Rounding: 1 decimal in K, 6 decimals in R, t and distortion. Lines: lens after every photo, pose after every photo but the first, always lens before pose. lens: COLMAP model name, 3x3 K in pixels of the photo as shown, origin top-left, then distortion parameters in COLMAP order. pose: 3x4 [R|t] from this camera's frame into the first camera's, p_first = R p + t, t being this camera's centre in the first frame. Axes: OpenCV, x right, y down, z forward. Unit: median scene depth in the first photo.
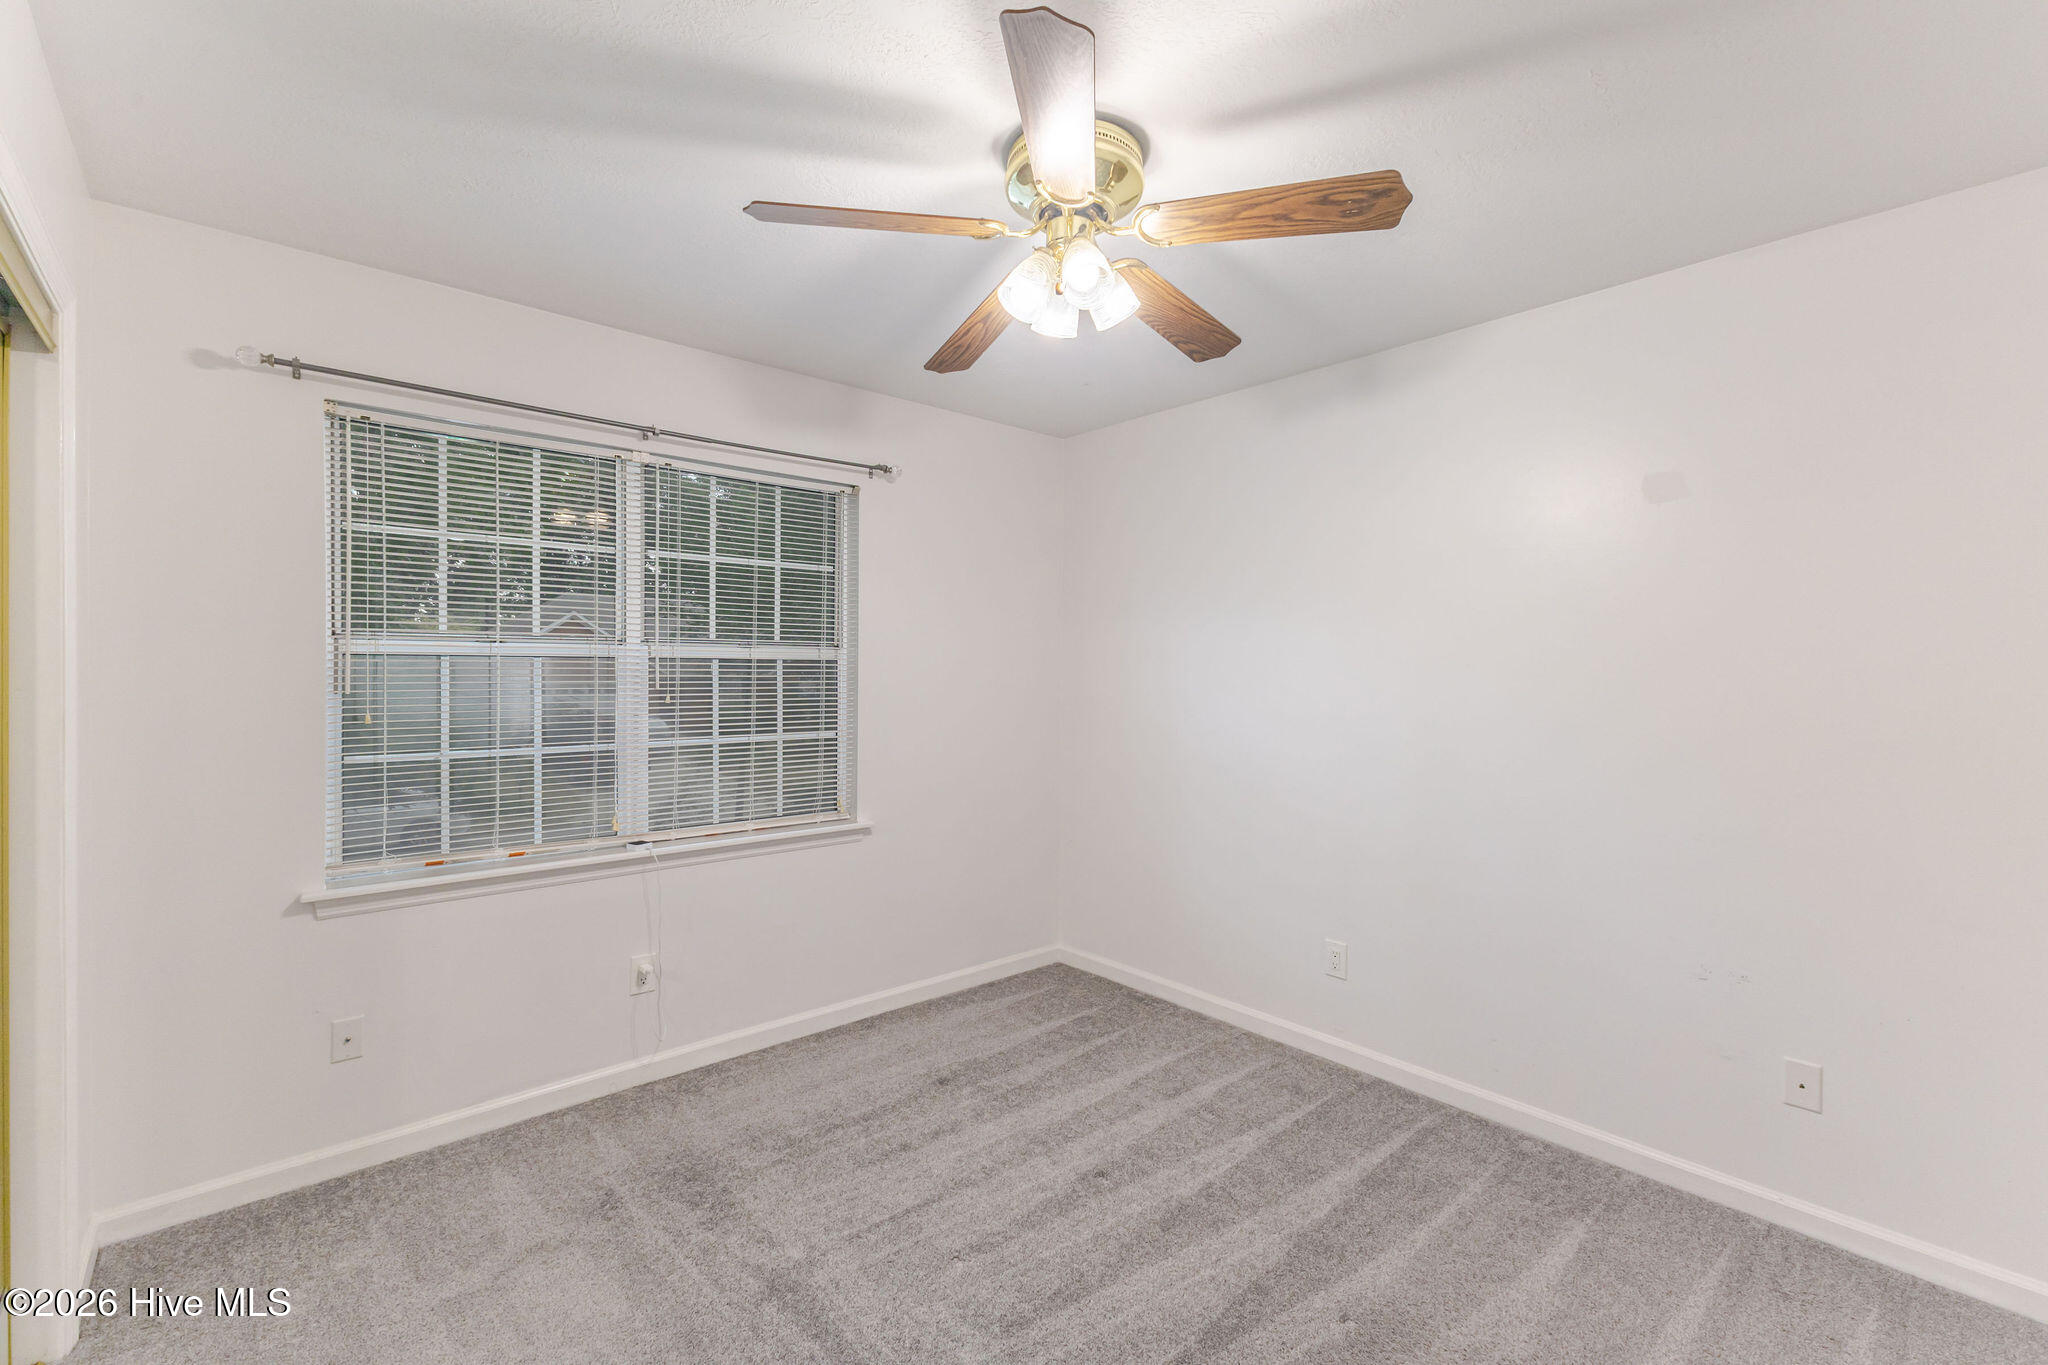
lens RADIAL K [[877.0, 0, 1029.2], [0, 877.0, 675.7], [0, 0, 1]] dist [0.003771, 0.000140]
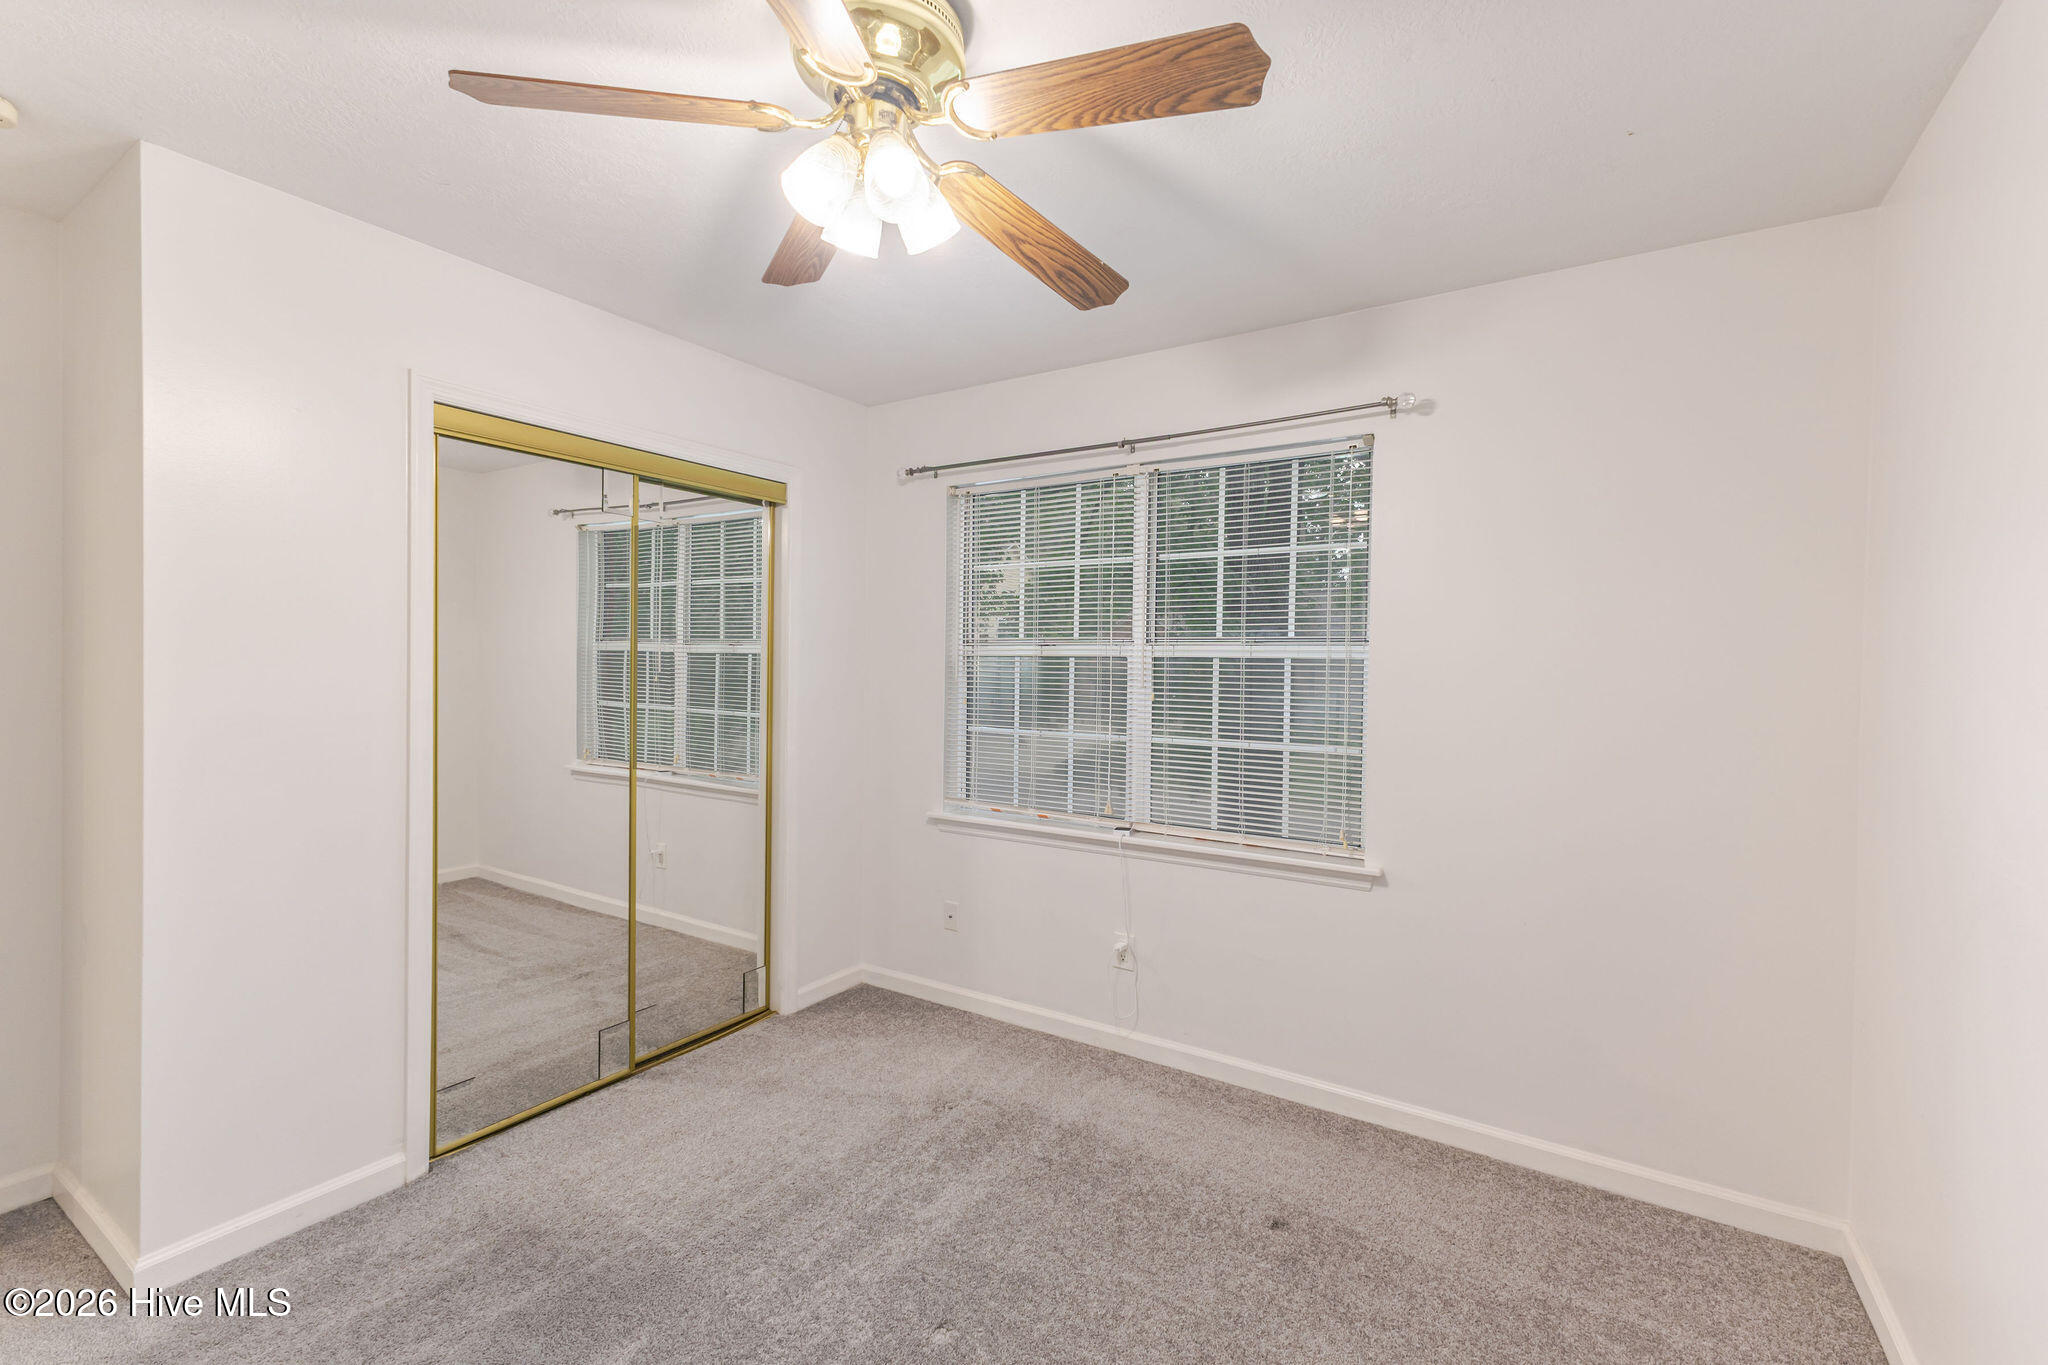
lens RADIAL K [[877.0, 0, 1029.3], [0, 877.0, 677.3], [0, 0, 1]] dist [0.003771, 0.000140]
pose [[0.276508, 0.012767, -0.960927, 0.542587], [-0.018318, 0.999800, 0.008012, -0.001906], [0.960837, 0.015387, 0.276687, 0.573491]]
